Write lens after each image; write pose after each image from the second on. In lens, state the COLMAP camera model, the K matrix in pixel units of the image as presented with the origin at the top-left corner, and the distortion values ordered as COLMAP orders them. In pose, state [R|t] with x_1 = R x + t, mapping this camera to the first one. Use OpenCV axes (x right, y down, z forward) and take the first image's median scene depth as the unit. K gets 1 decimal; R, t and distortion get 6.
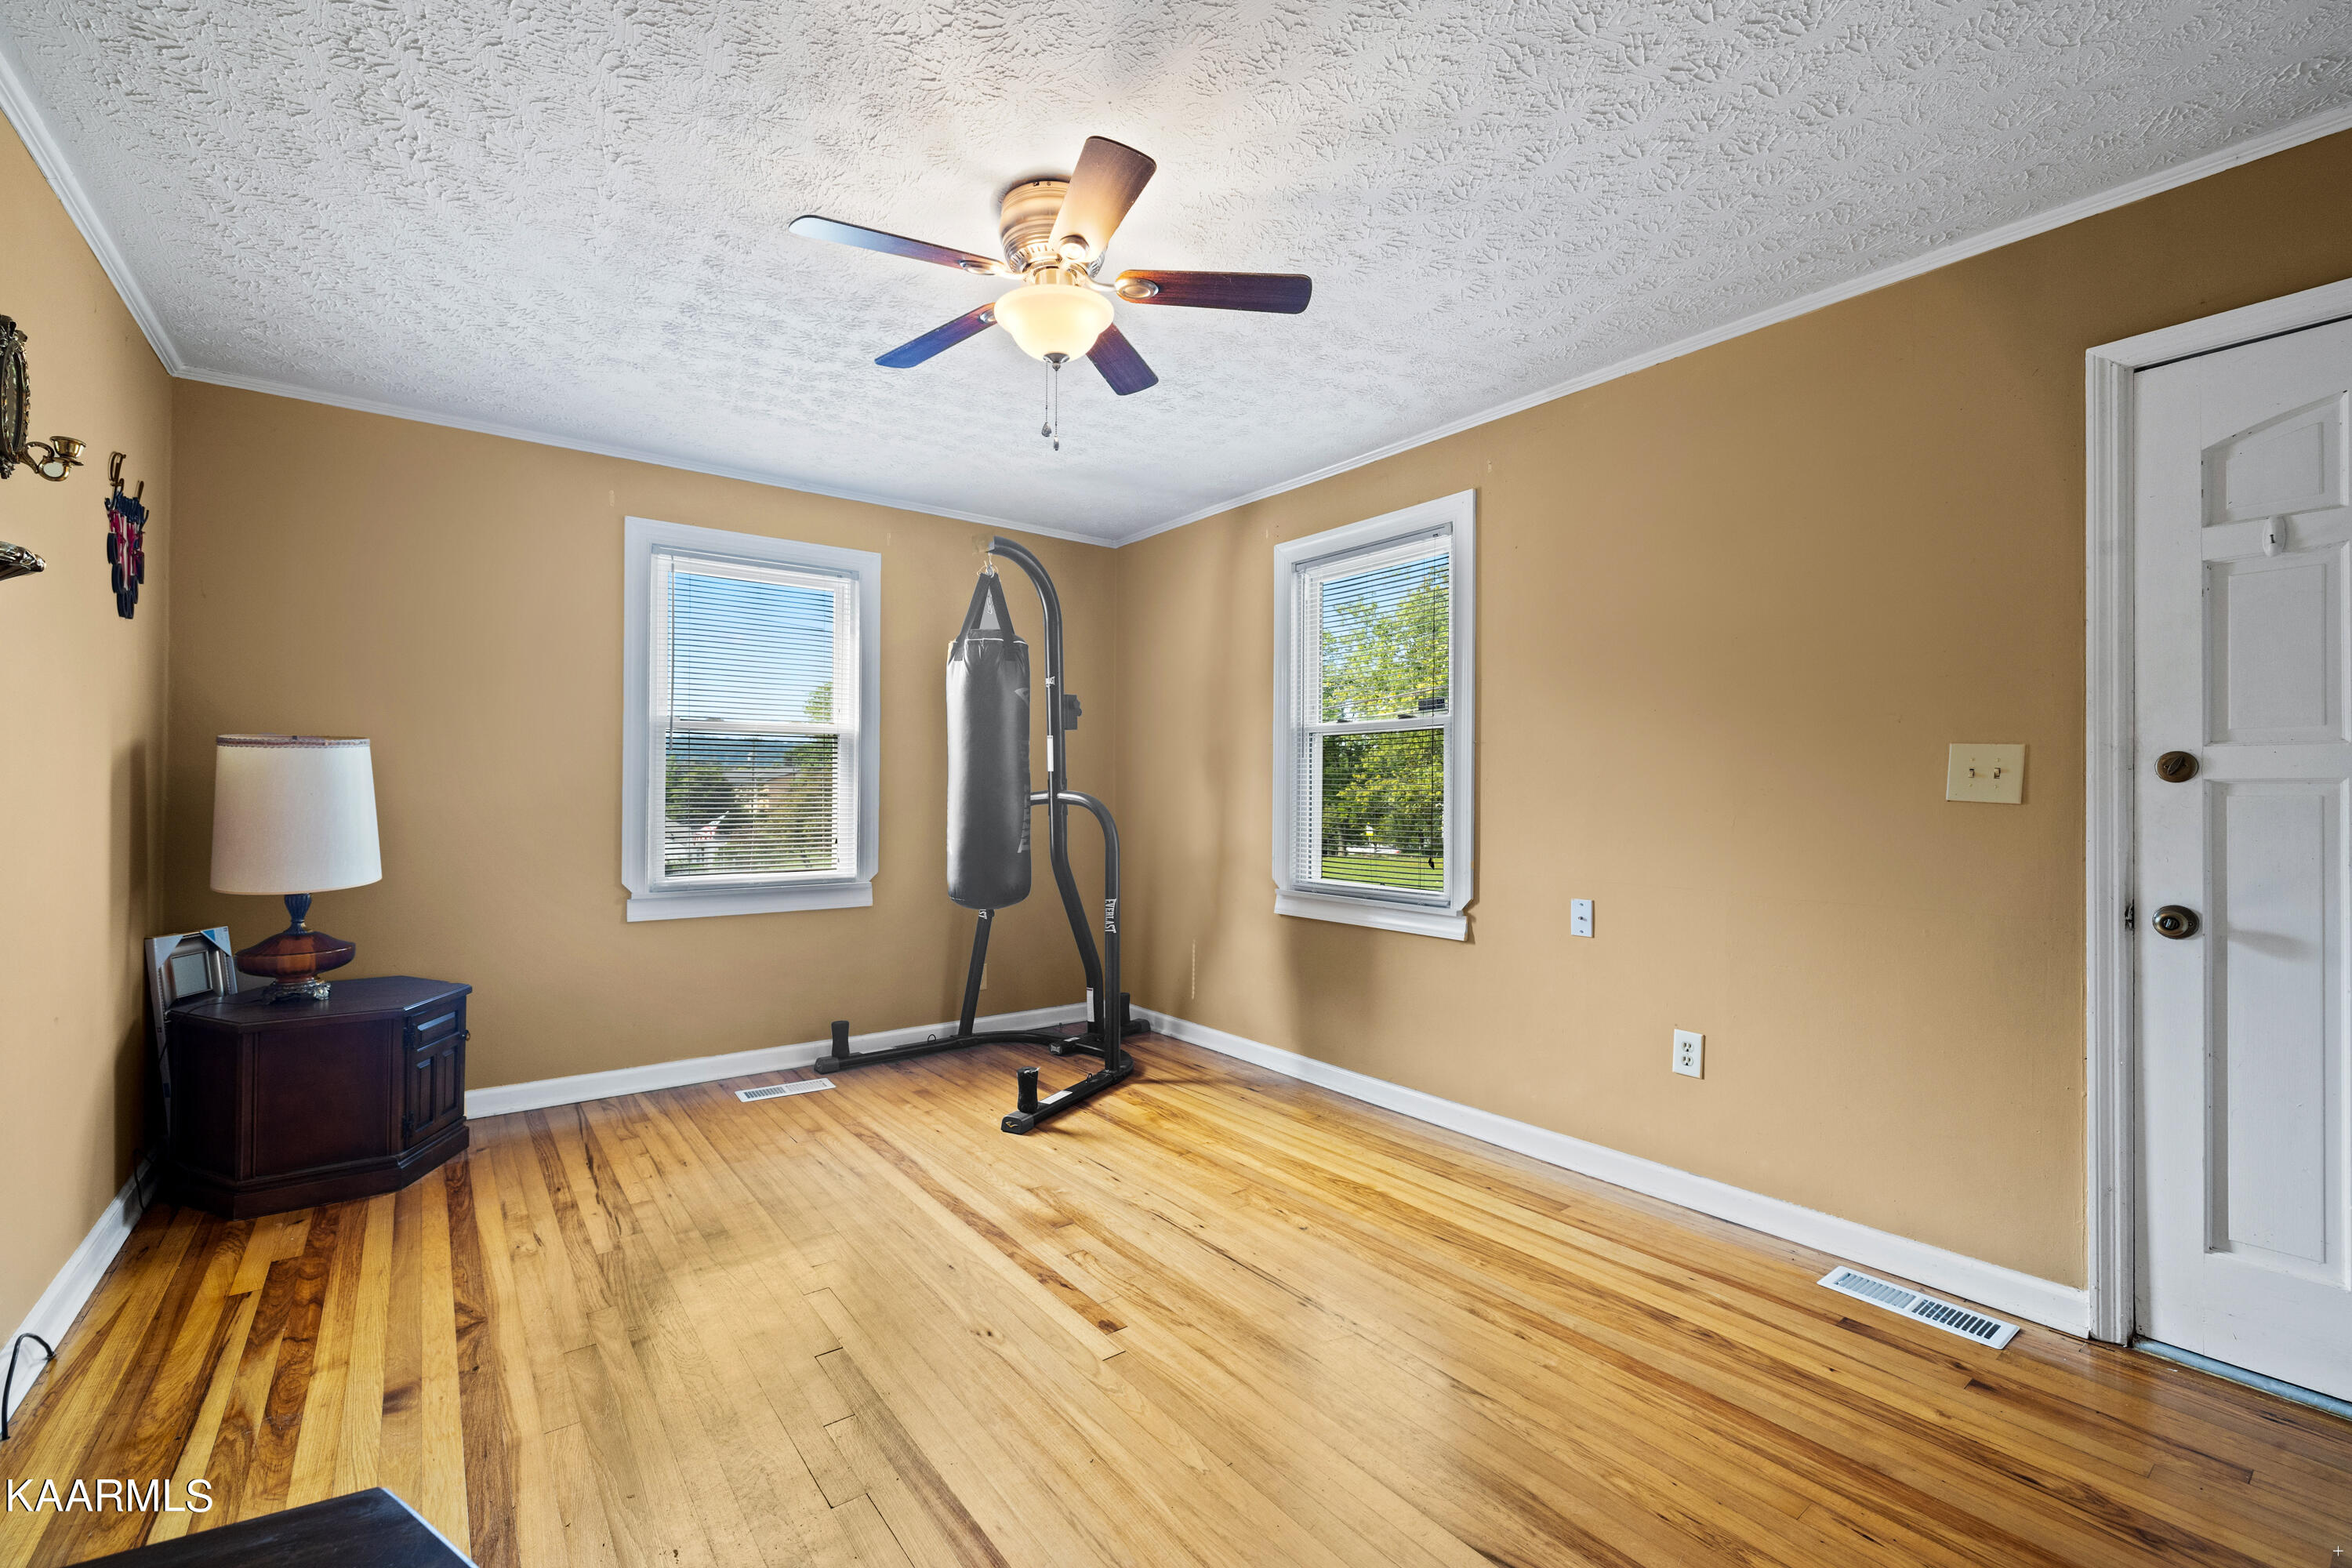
lens RADIAL K [[988.4, 0, 1181.1], [0, 988.4, 796.5], [0, 0, 1]] dist [0.000672, 0.000150]
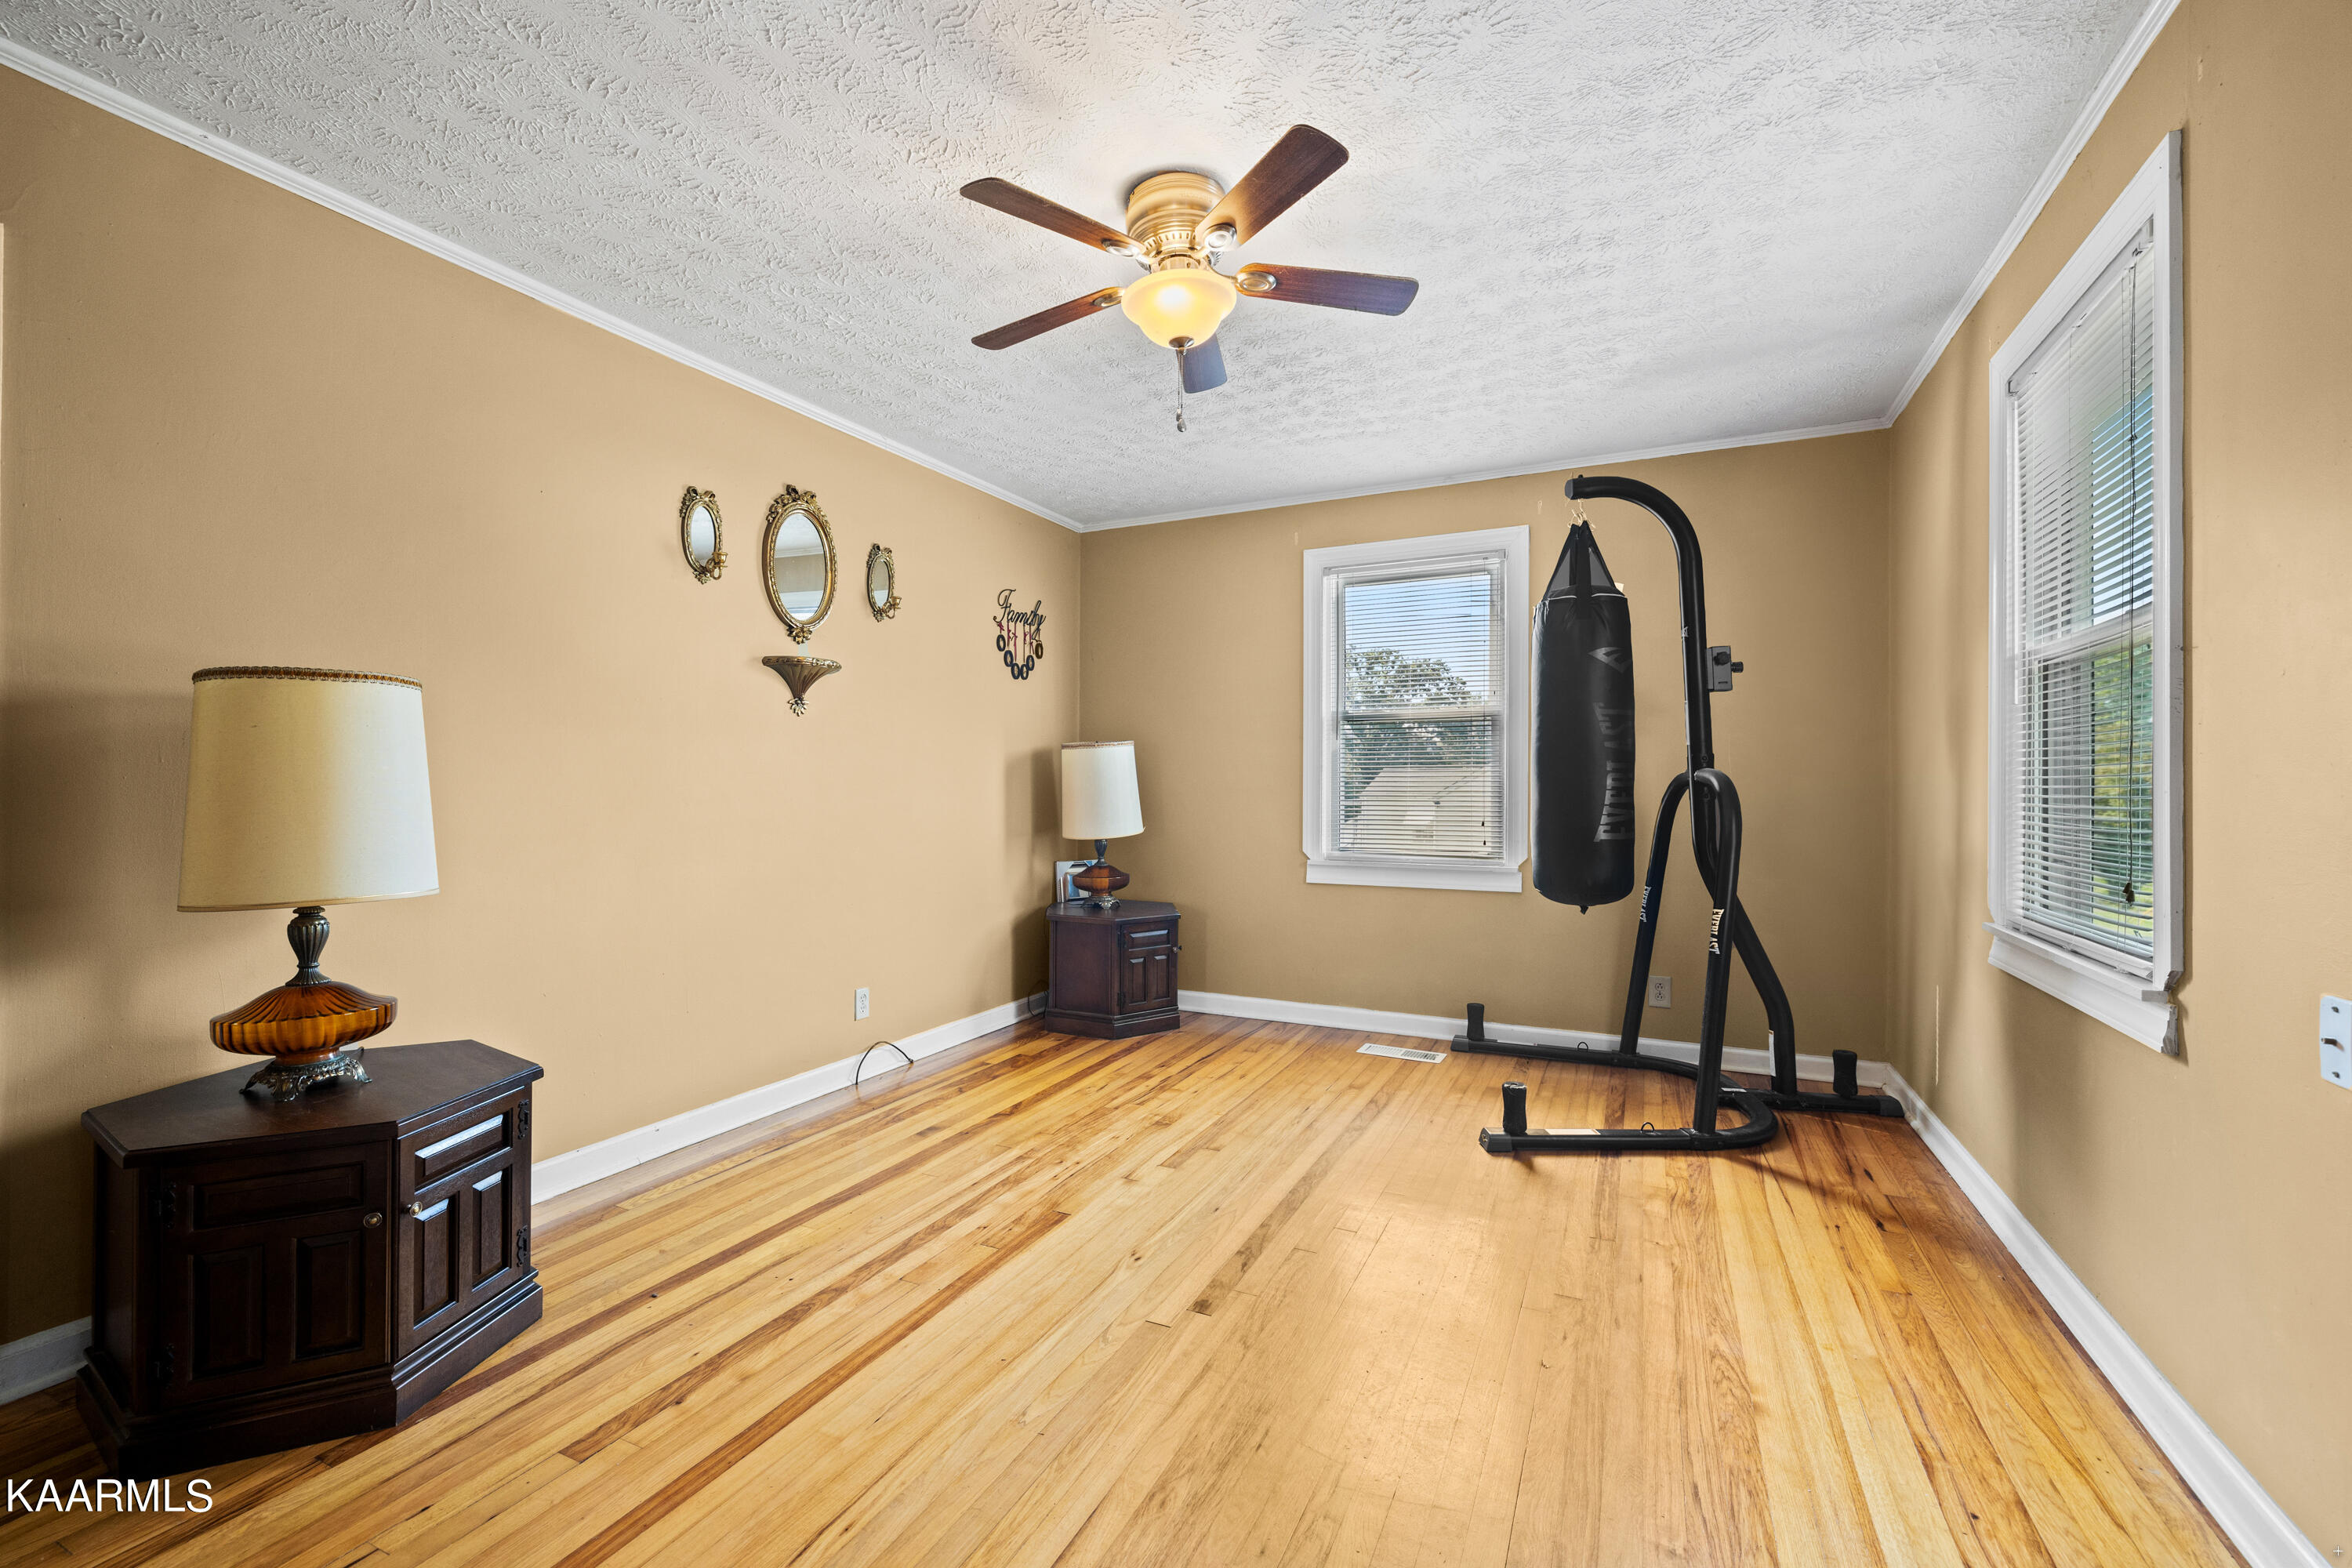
lens RADIAL K [[988.3, 0, 1170.3], [0, 988.3, 774.9], [0, 0, 1]] dist [0.001579, 0.000241]
pose [[0.450393, -0.014354, -0.892715, 0.519401], [-0.002442, 0.999847, -0.017309, 0.018785], [0.892827, 0.009976, 0.450289, 0.347043]]
